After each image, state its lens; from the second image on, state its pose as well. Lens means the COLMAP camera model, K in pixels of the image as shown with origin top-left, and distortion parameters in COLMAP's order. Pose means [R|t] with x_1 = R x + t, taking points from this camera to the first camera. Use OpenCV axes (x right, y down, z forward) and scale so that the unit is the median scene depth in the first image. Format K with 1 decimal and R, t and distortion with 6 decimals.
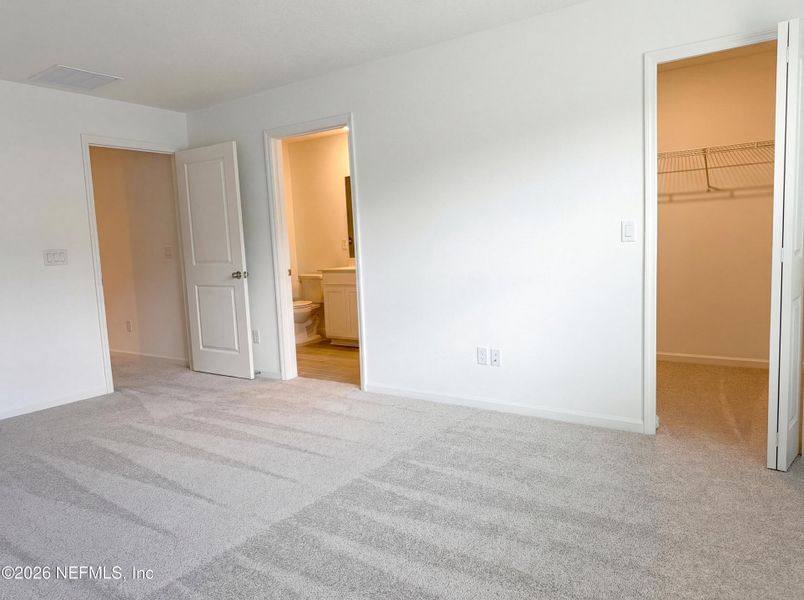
lens RADIAL K [[549.0, 0, 402.0], [0, 549.0, 300.0], [0, 0, 1]] dist [-0.000348, -0.005320]
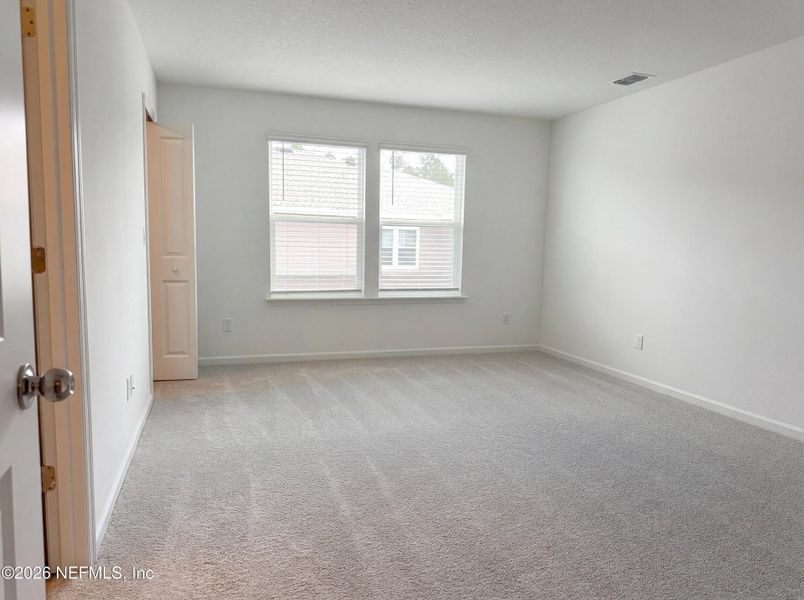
lens RADIAL K [[549.0, 0, 402.0], [0, 549.0, 300.0], [0, 0, 1]] dist [-0.000348, -0.005320]
pose [[-0.808156, -0.037535, 0.587771, -0.601753], [0.076228, 0.982908, 0.167577, -0.123325], [-0.584015, 0.180233, -0.791482, 1.373403]]
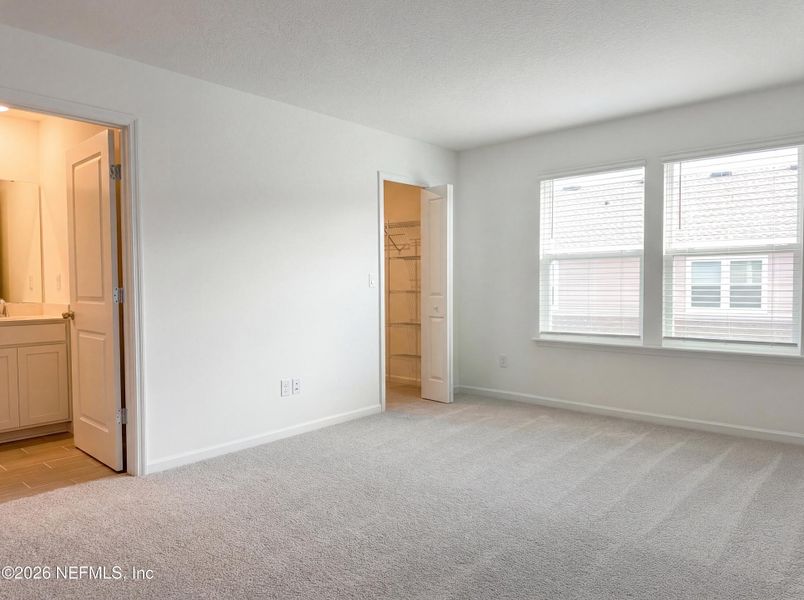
lens RADIAL K [[549.0, 0, 402.0], [0, 549.0, 300.0], [0, 0, 1]] dist [-0.000348, -0.005320]
pose [[0.133225, 0.014923, 0.990973, -0.917531], [0.112553, 0.993190, -0.030088, -0.013094], [-0.984674, 0.115546, 0.130638, 0.614670]]
